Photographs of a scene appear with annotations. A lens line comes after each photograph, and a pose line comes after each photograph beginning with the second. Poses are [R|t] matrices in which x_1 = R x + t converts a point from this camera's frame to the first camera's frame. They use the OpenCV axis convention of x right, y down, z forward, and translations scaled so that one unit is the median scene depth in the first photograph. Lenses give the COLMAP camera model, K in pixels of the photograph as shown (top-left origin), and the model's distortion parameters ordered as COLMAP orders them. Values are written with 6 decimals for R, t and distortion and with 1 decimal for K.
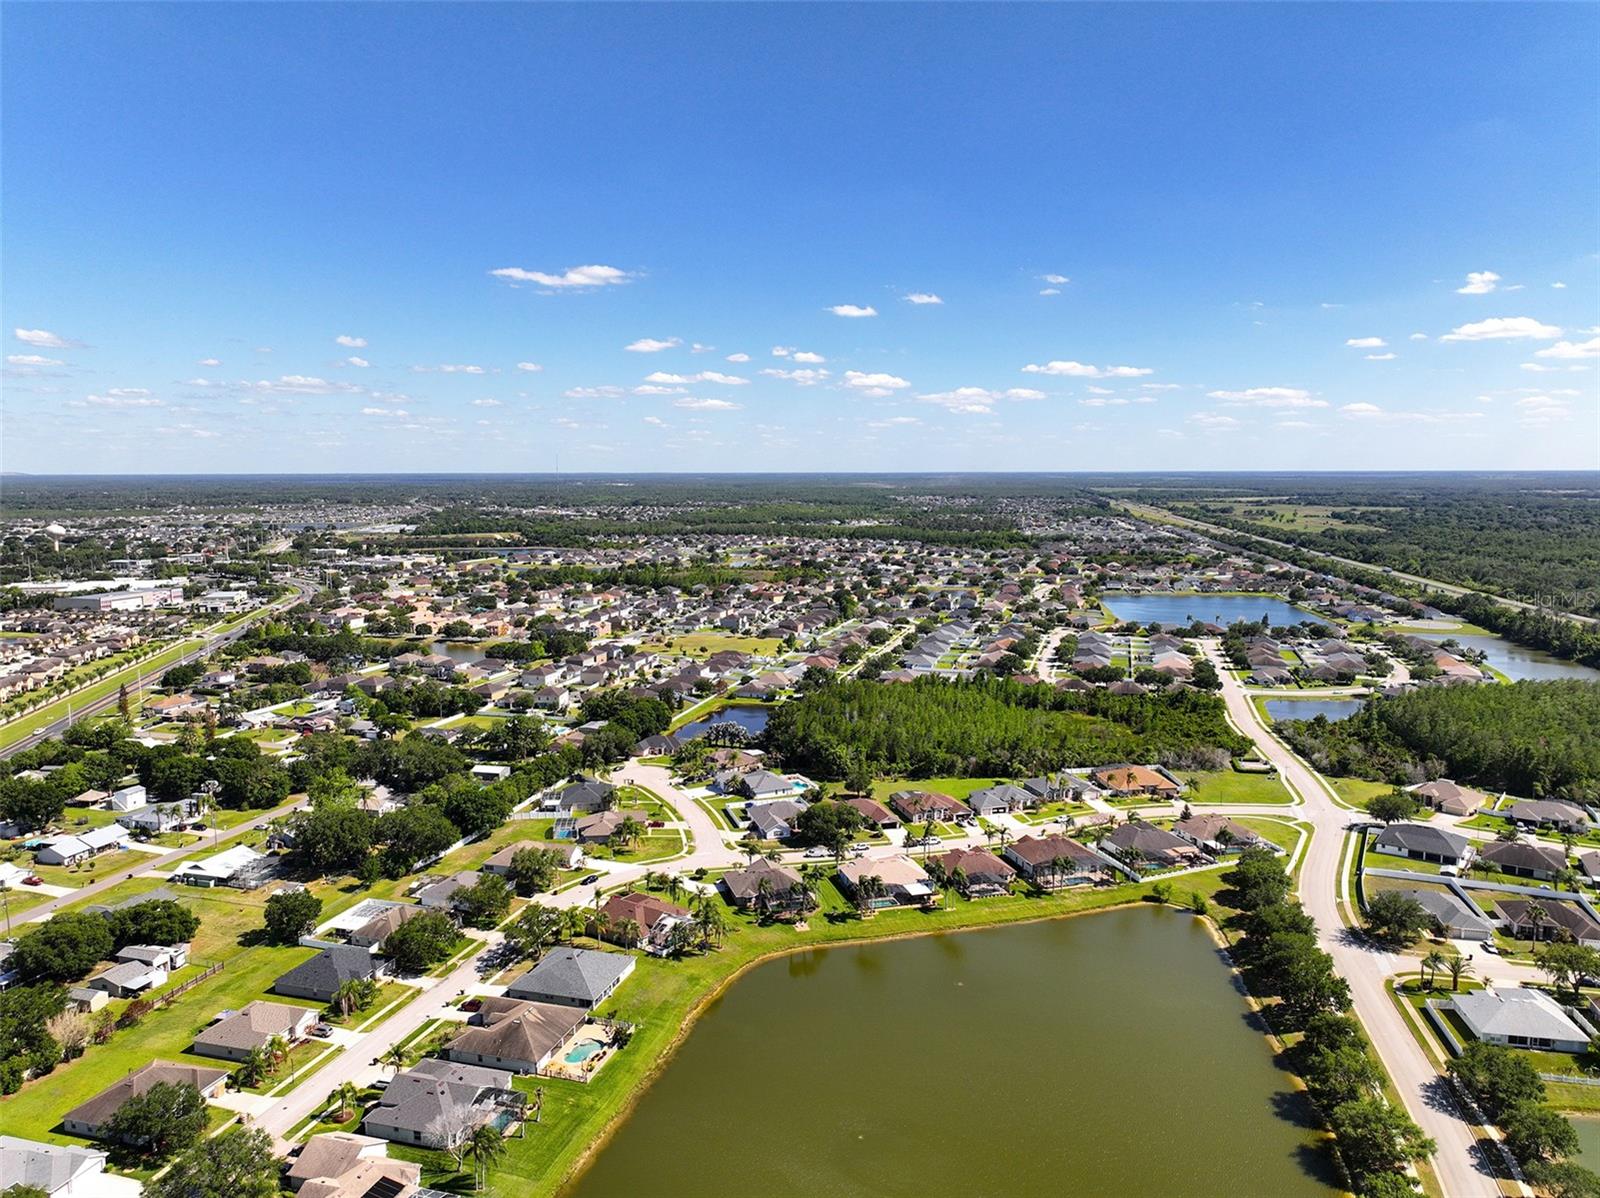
lens RADIAL K [[1118.7, 0, 800.2], [0, 1118.7, 637.4], [0, 0, 1]] dist [0.013389, 0.002408]
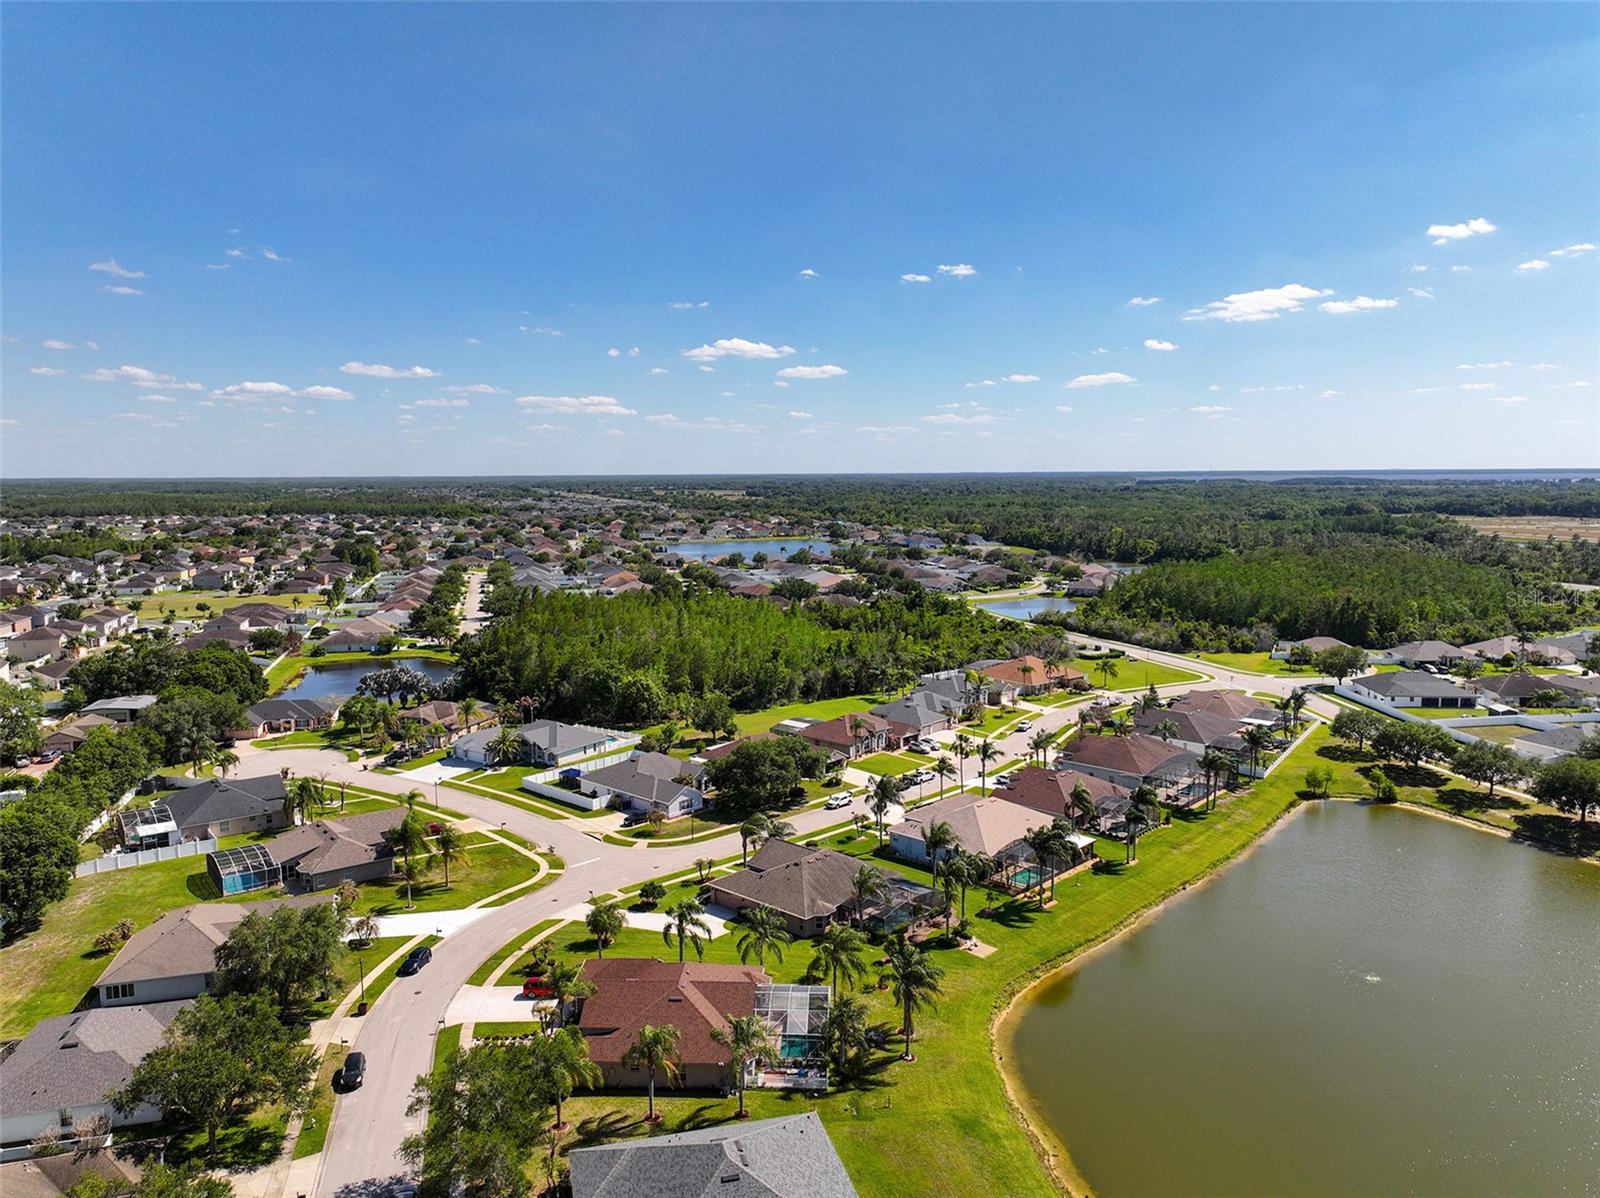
lens RADIAL K [[1123.9, 0, 800.0], [0, 1123.9, 599.0], [0, 0, 1]] dist [0.003642, 0.012216]
pose [[0.854350, -0.060340, 0.516183, -0.240021], [0.081107, 0.996547, -0.017749, 0.086848], [-0.513330, 0.057030, 0.856294, 0.481399]]
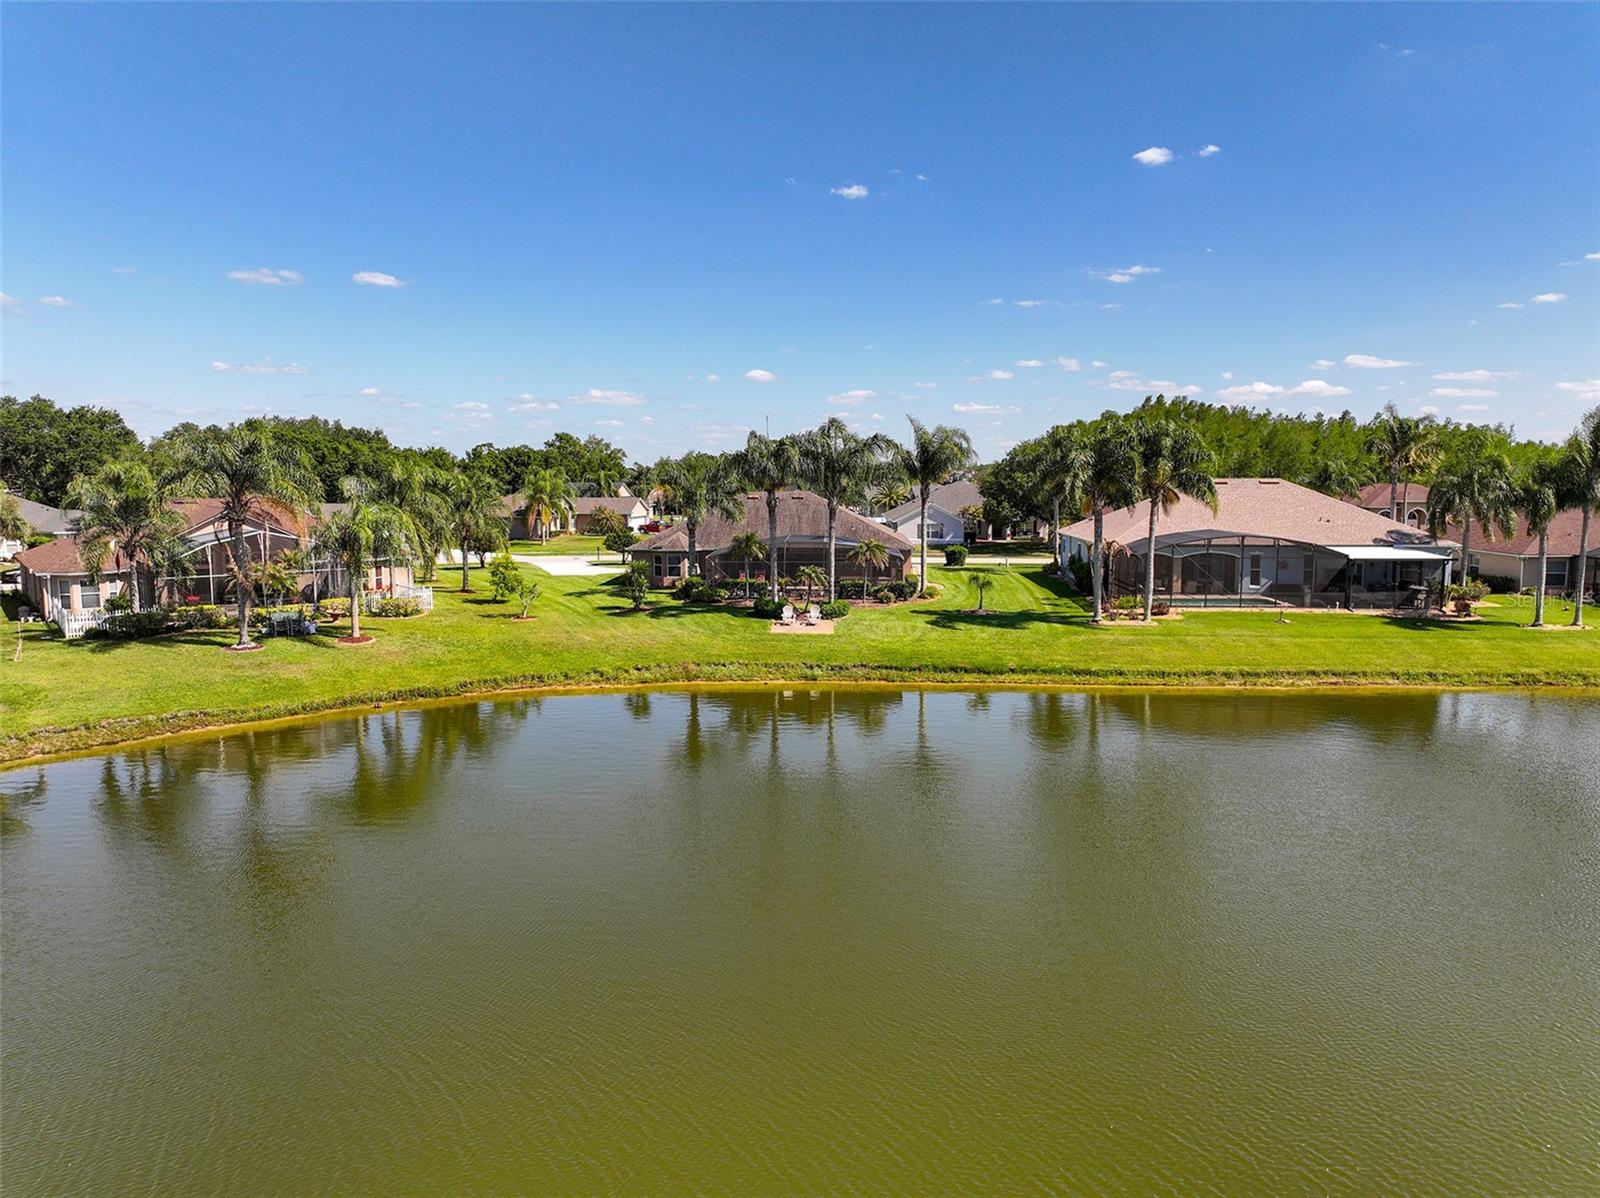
lens RADIAL K [[1123.9, 0, 800.0], [0, 1123.9, 599.0], [0, 0, 1]] dist [0.003642, 0.012216]
pose [[0.948232, 0.034165, -0.315737, 0.054599], [-0.047491, 0.998272, -0.034605, 0.204742], [0.314009, 0.047808, 0.948216, 0.620229]]
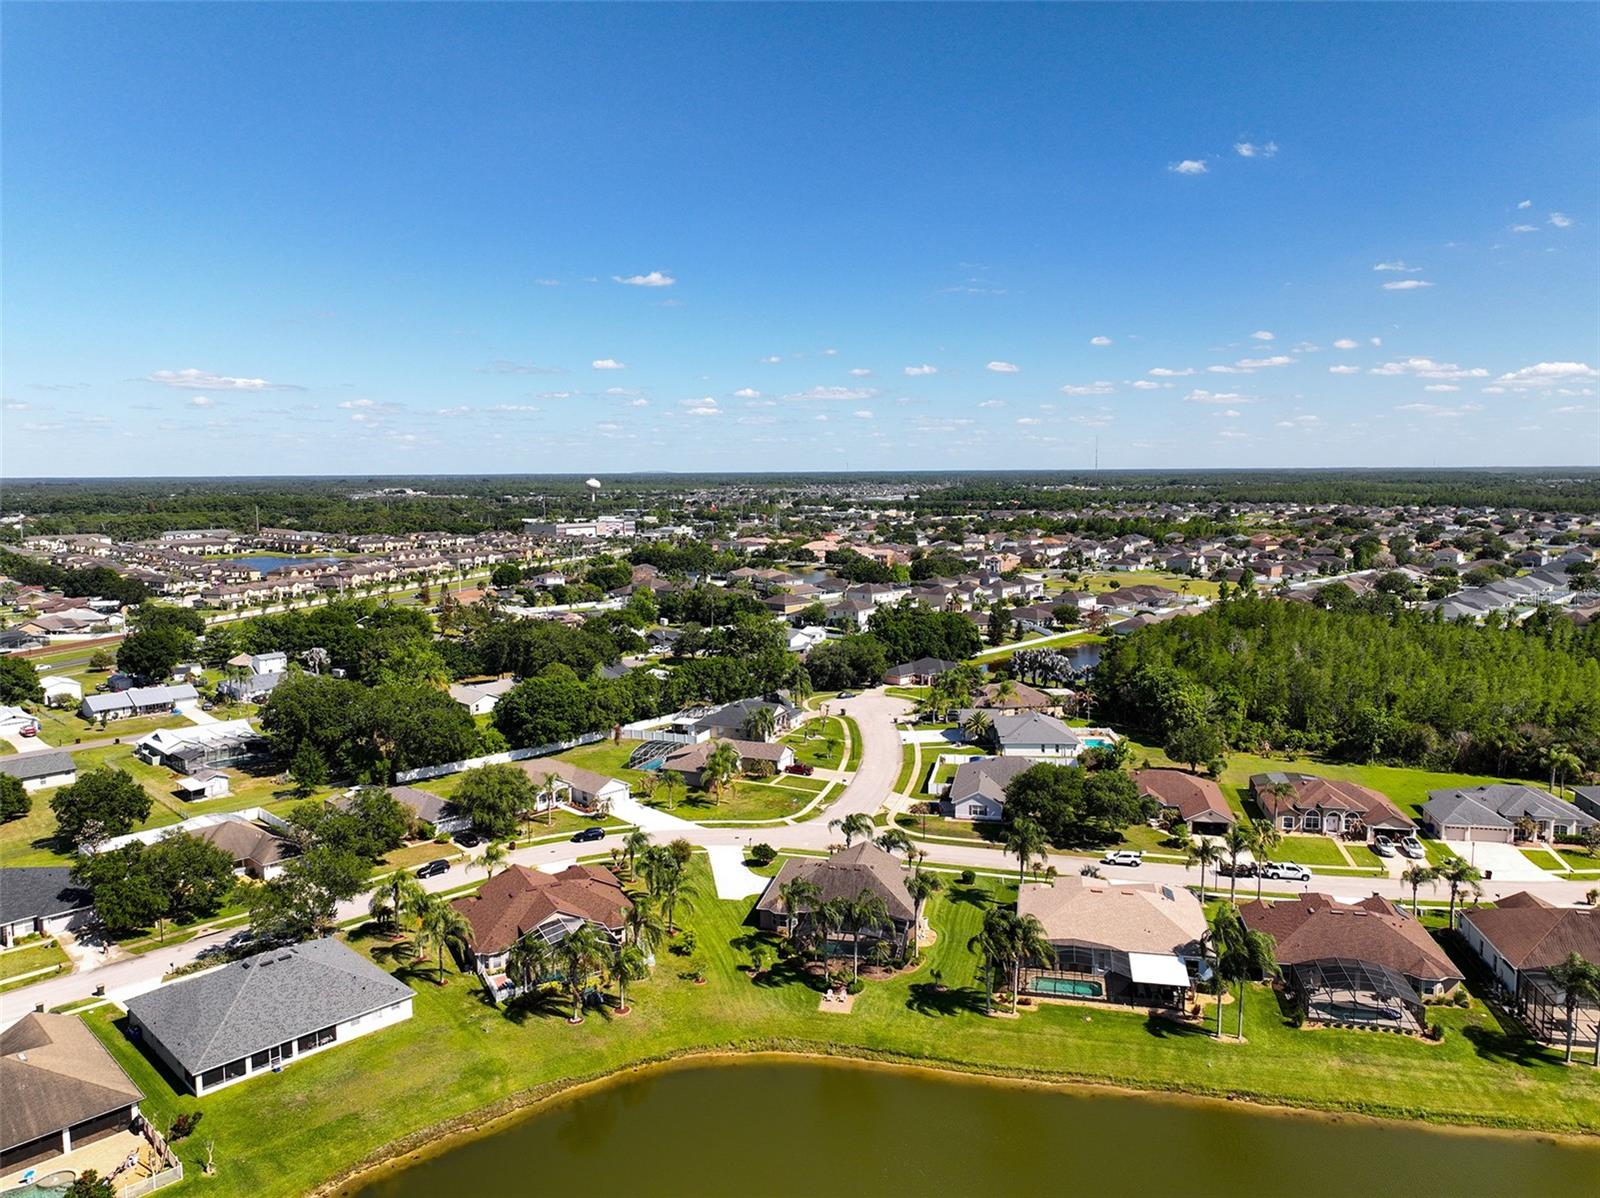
lens RADIAL K [[1123.9, 0, 800.0], [0, 1123.9, 599.0], [0, 0, 1]] dist [0.003642, 0.012216]
pose [[0.883188, 0.050087, -0.466338, 0.143626], [-0.065759, 0.997684, -0.017385, 0.087595], [0.464387, 0.046020, 0.884436, 0.471971]]
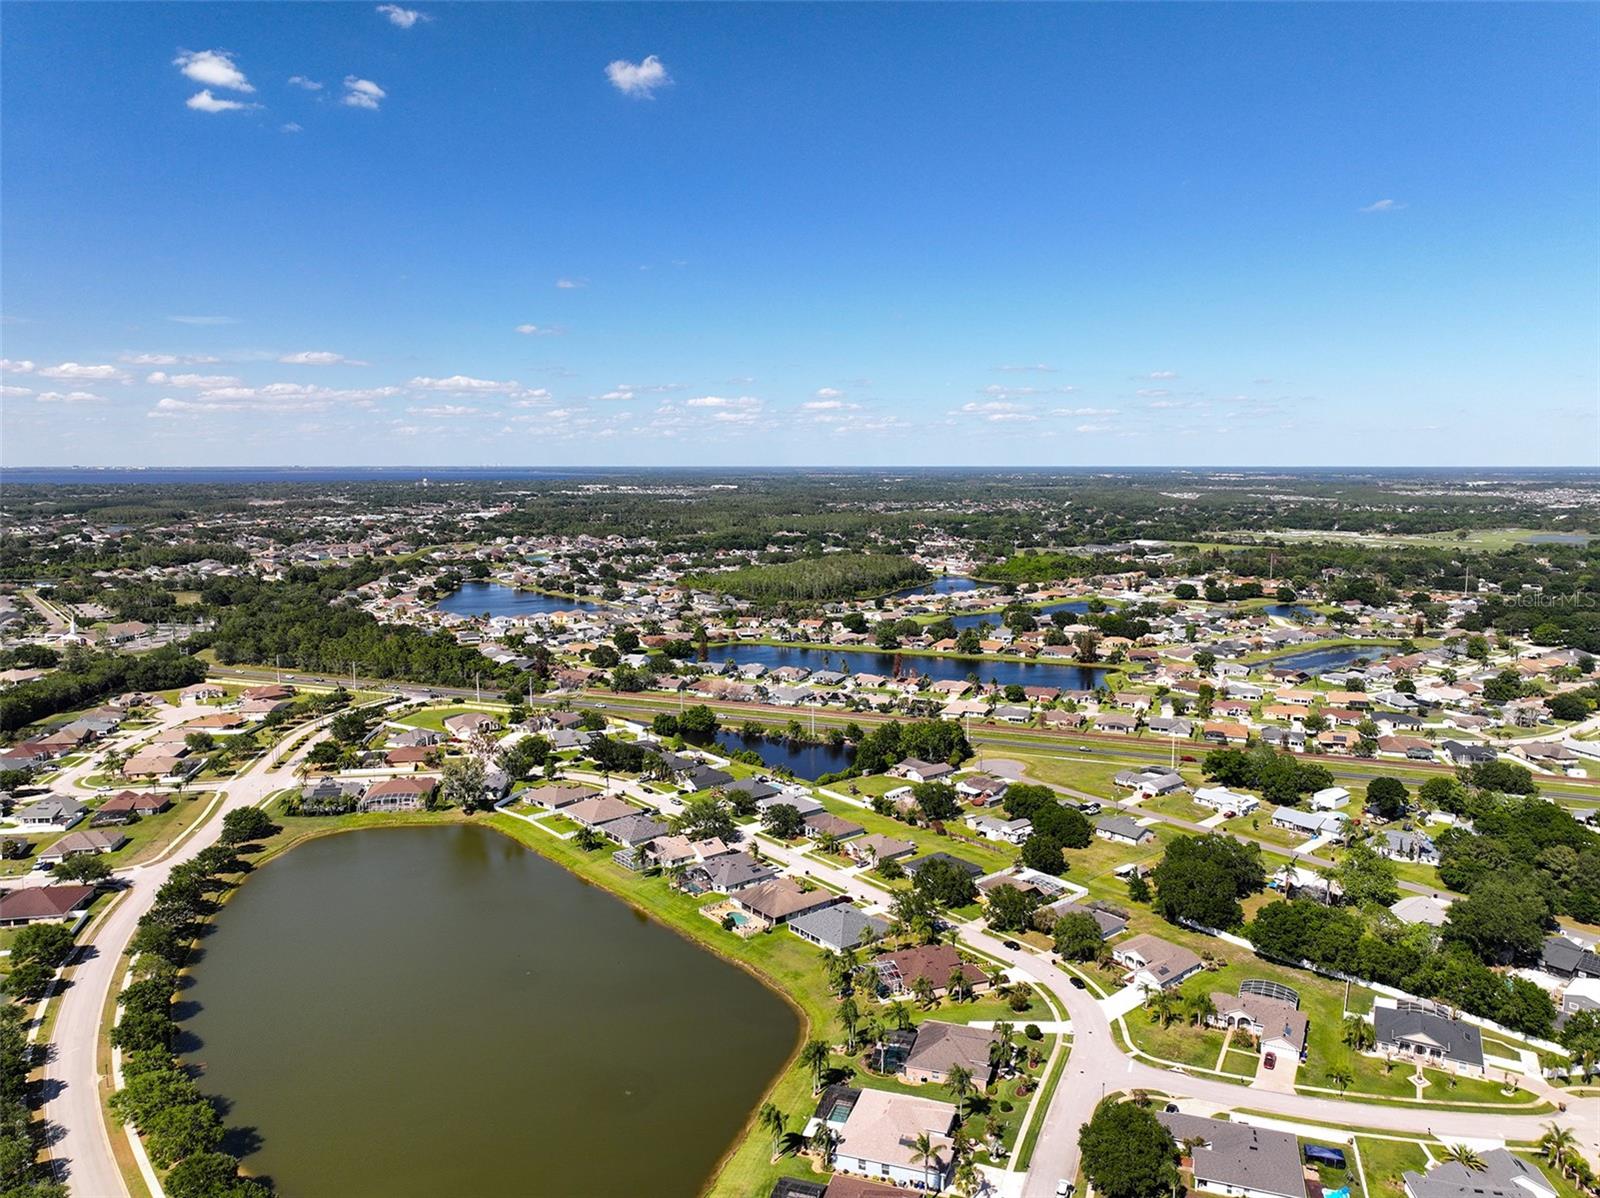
lens RADIAL K [[1123.9, 0, 800.0], [0, 1123.9, 599.0], [0, 0, 1]] dist [0.003642, 0.012216]
pose [[-0.565568, 0.104295, -0.818080, 0.541075], [-0.121809, 0.970527, 0.207941, -0.199815], [0.815656, 0.217254, -0.536196, 1.069940]]
